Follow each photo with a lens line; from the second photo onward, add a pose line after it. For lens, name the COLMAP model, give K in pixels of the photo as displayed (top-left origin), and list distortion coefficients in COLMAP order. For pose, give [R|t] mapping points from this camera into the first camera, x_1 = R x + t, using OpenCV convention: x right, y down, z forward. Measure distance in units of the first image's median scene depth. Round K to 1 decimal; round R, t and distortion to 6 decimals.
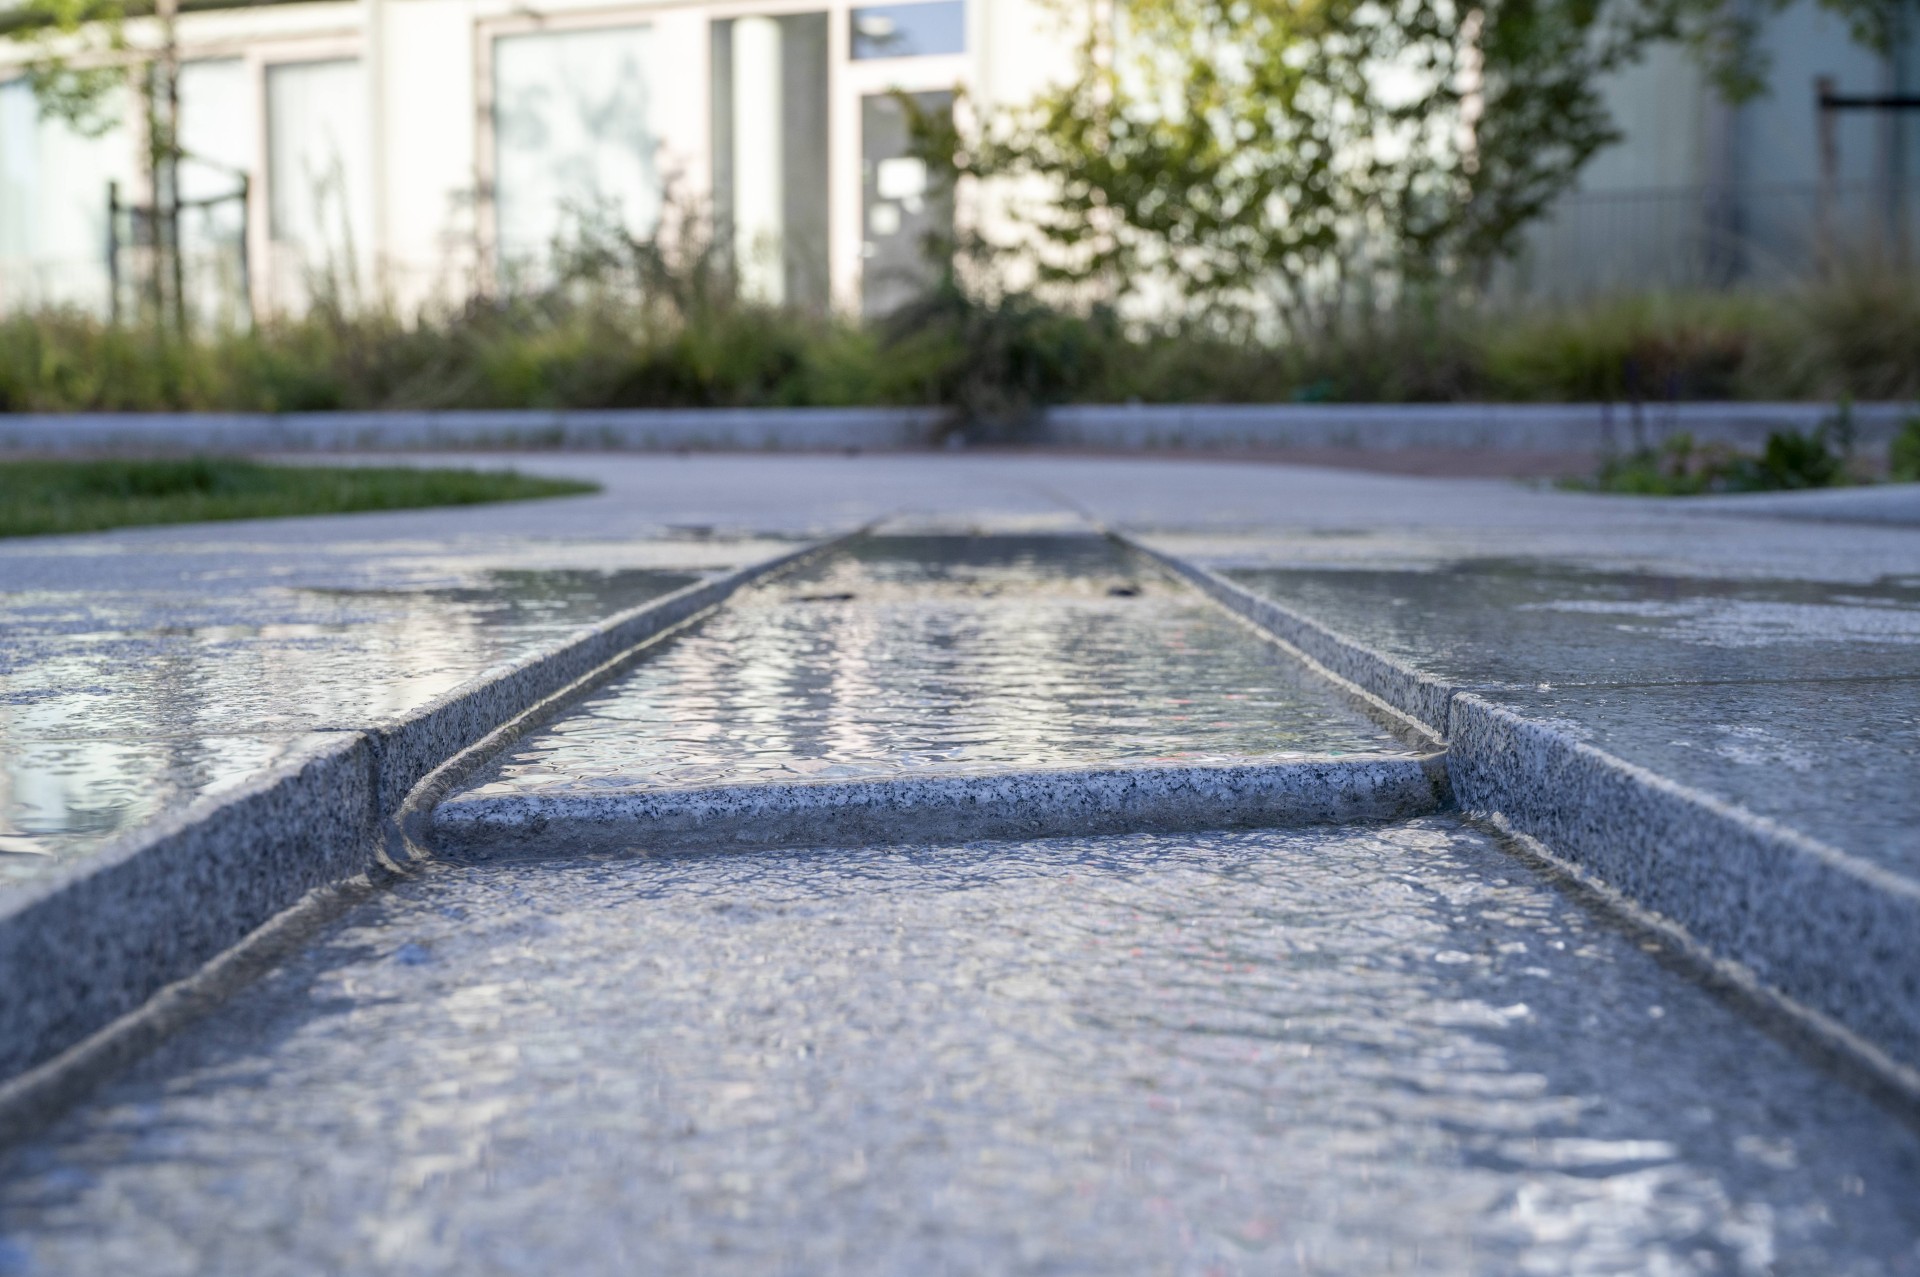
lens RADIAL K [[1652.7, 0, 960.0], [0, 1652.7, 638.5], [0, 0, 1]] dist [0.001780, 0.004683]
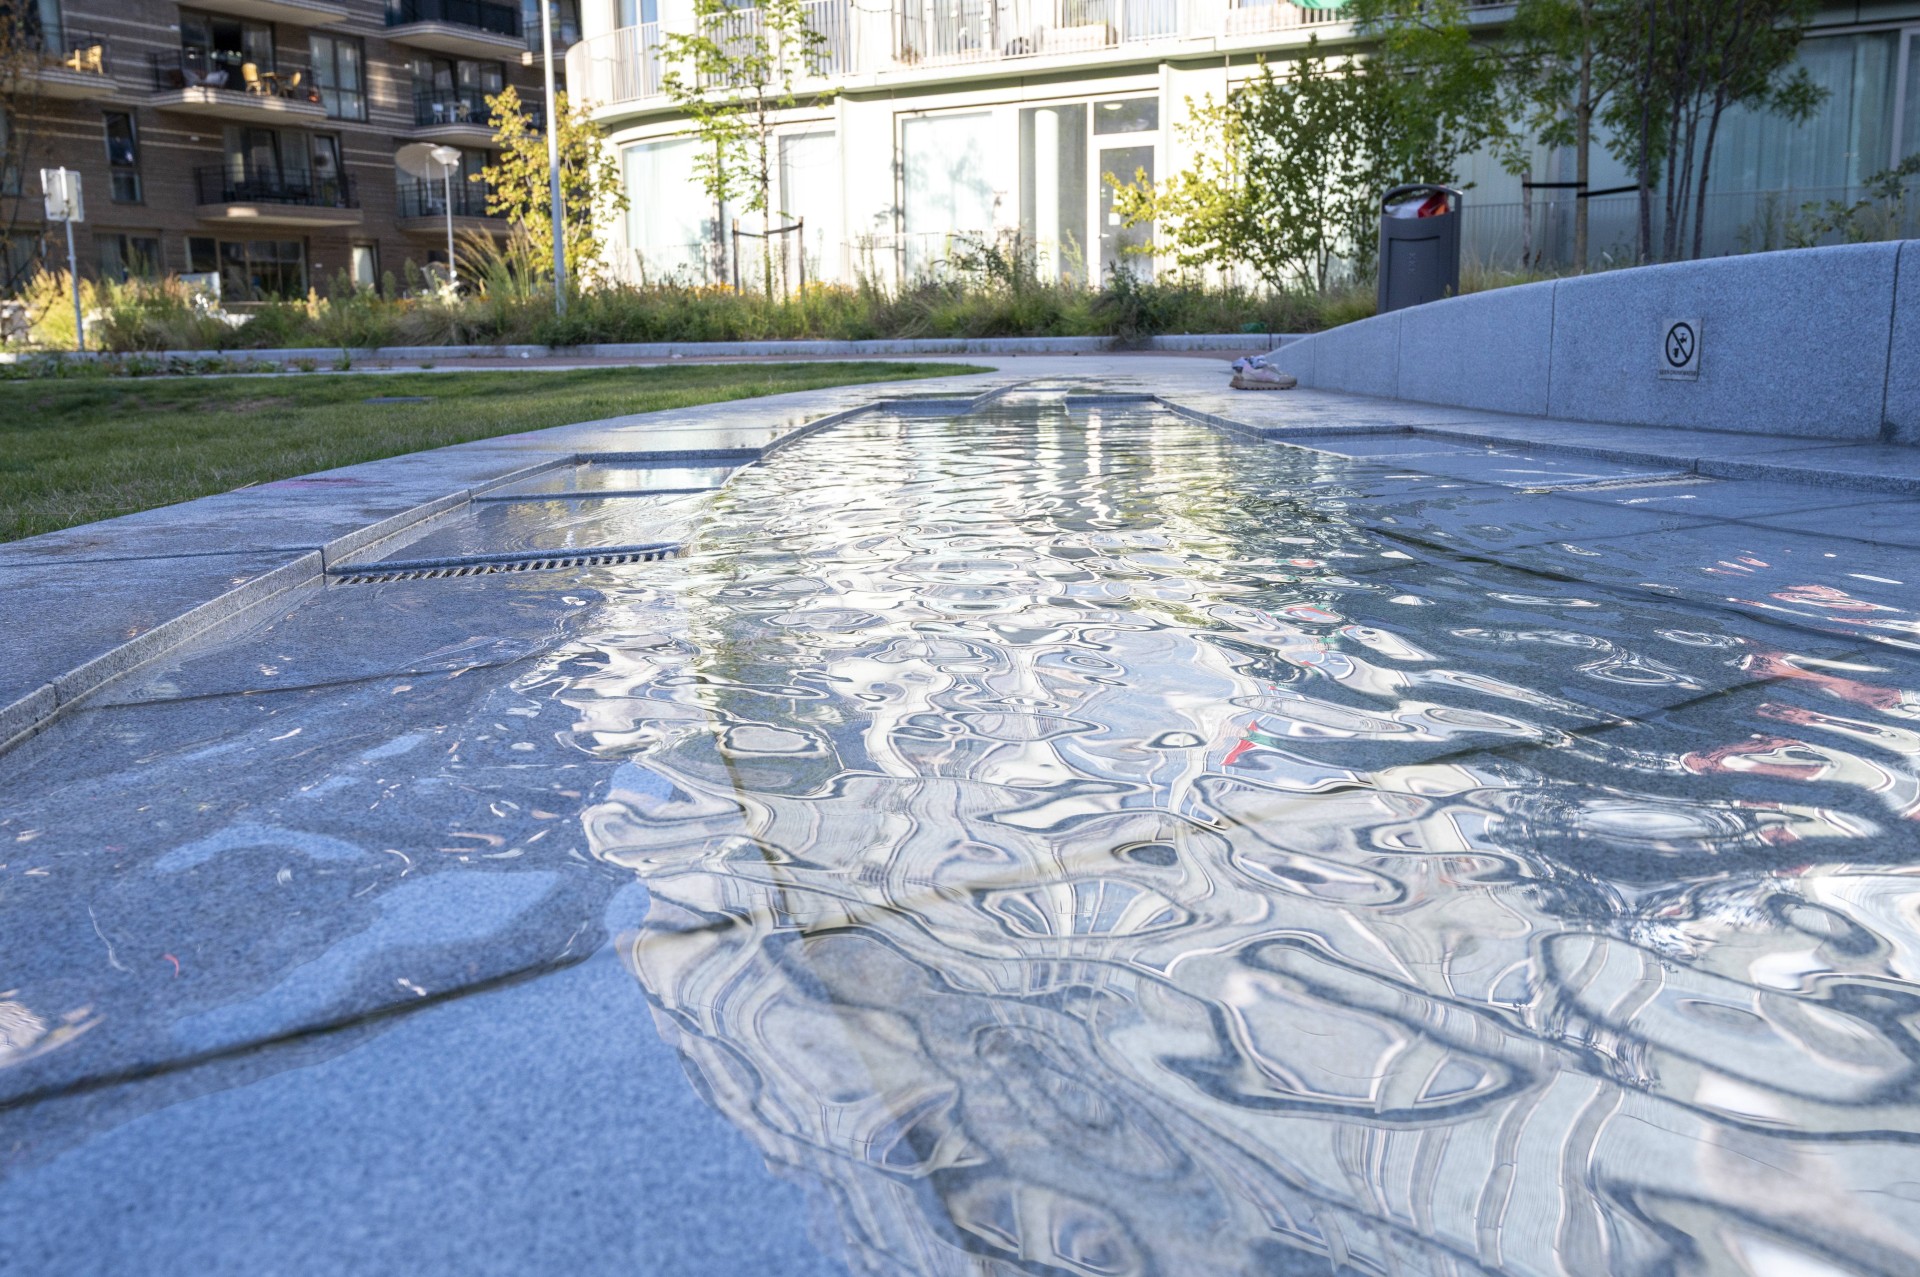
lens RADIAL K [[1717.9, 0, 953.7], [0, 1717.9, 656.5], [0, 0, 1]] dist [-0.011082, 0.003677]
pose [[0.984080, 0.017430, -0.176872, 0.157504], [-0.004930, 0.997474, 0.070866, 0.119535], [0.177660, -0.068866, 0.981679, -1.193839]]
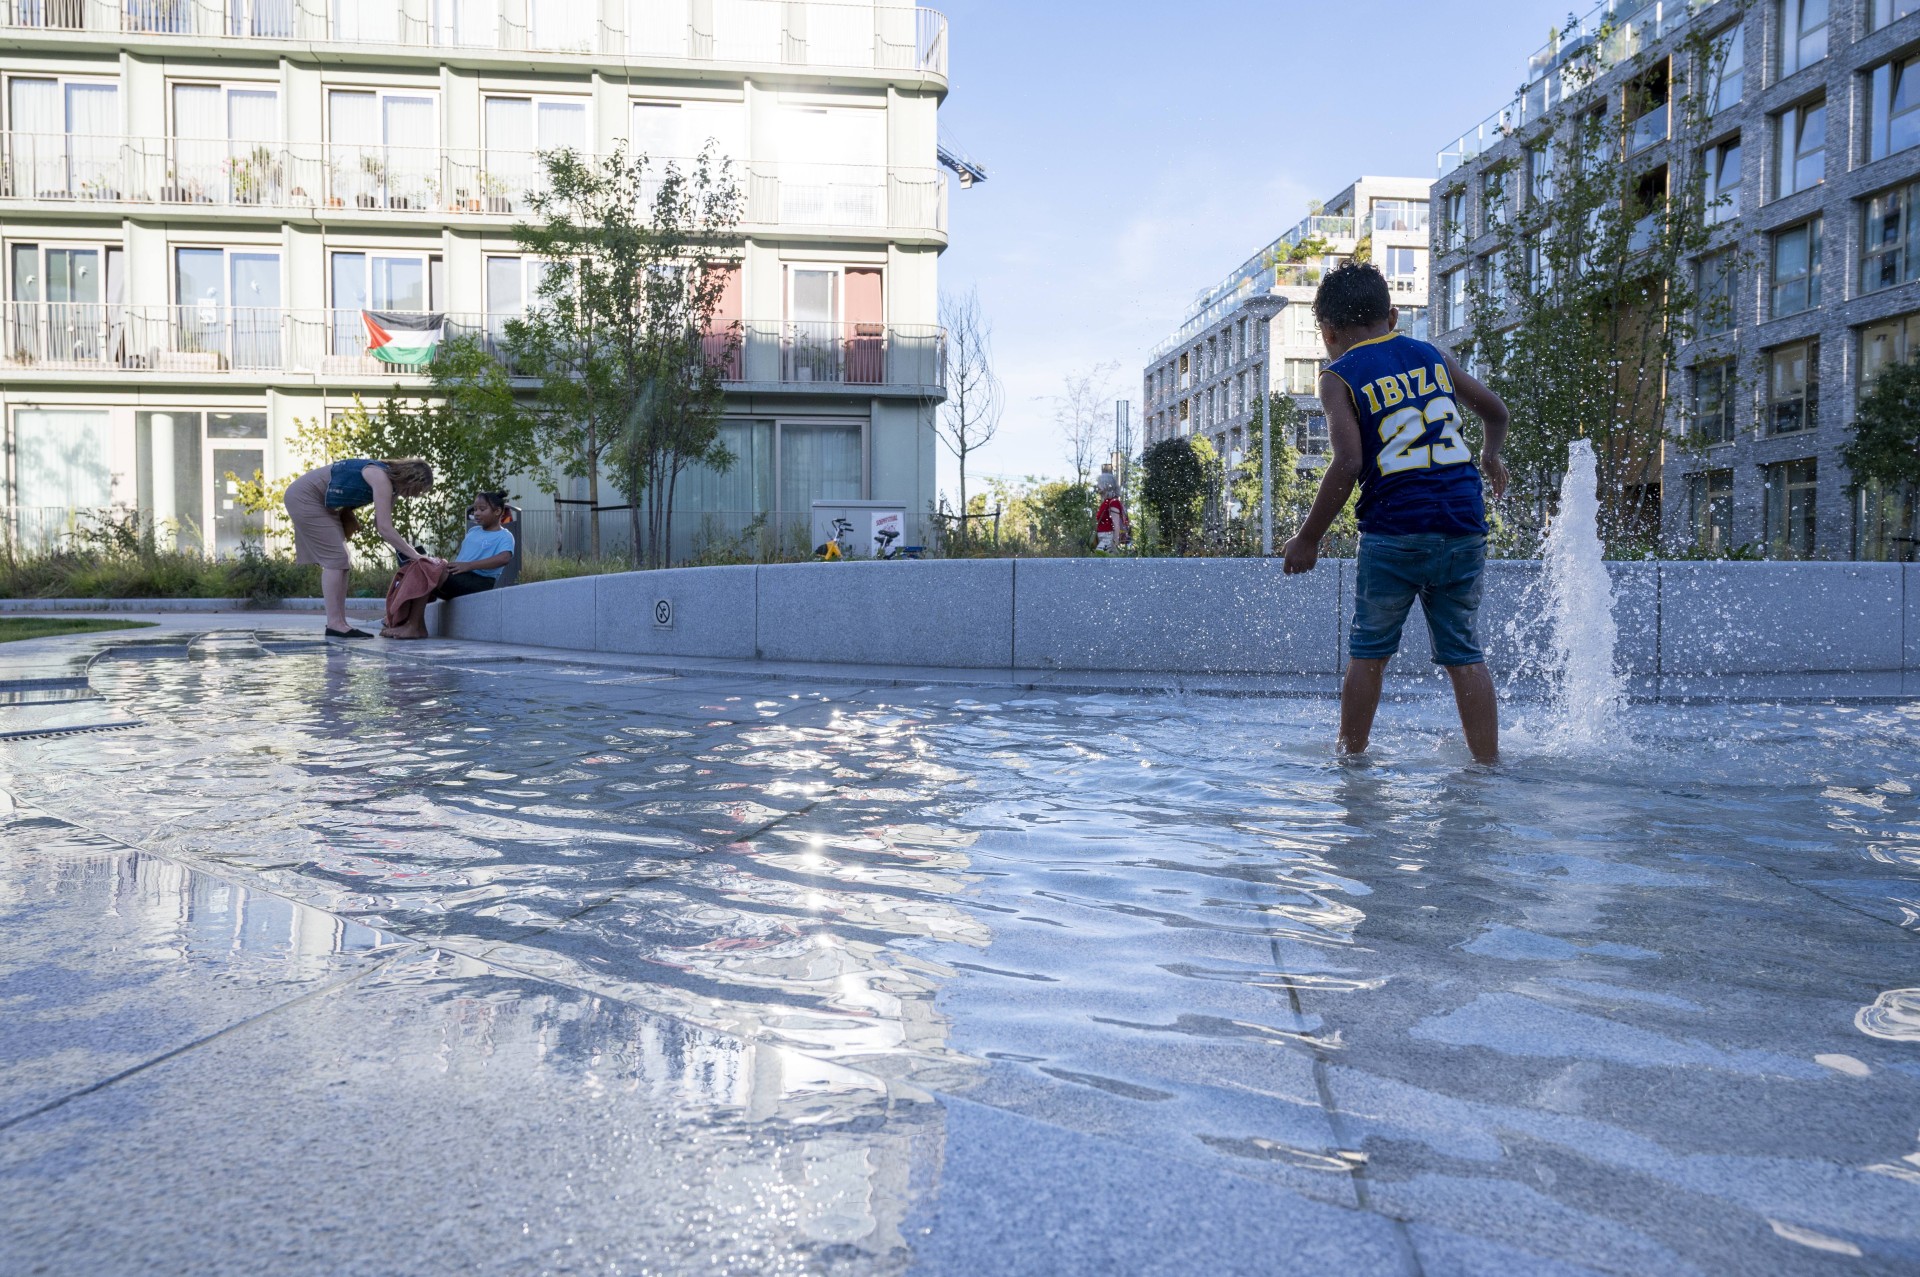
lens RADIAL K [[1652.7, 0, 960.0], [0, 1652.7, 638.5], [0, 0, 1]] dist [0.001780, 0.004683]
pose [[0.922376, -0.016082, 0.385957, 0.021587], [0.047448, 0.996284, -0.071881, 0.171770], [-0.383367, 0.084615, 0.919712, -1.796176]]
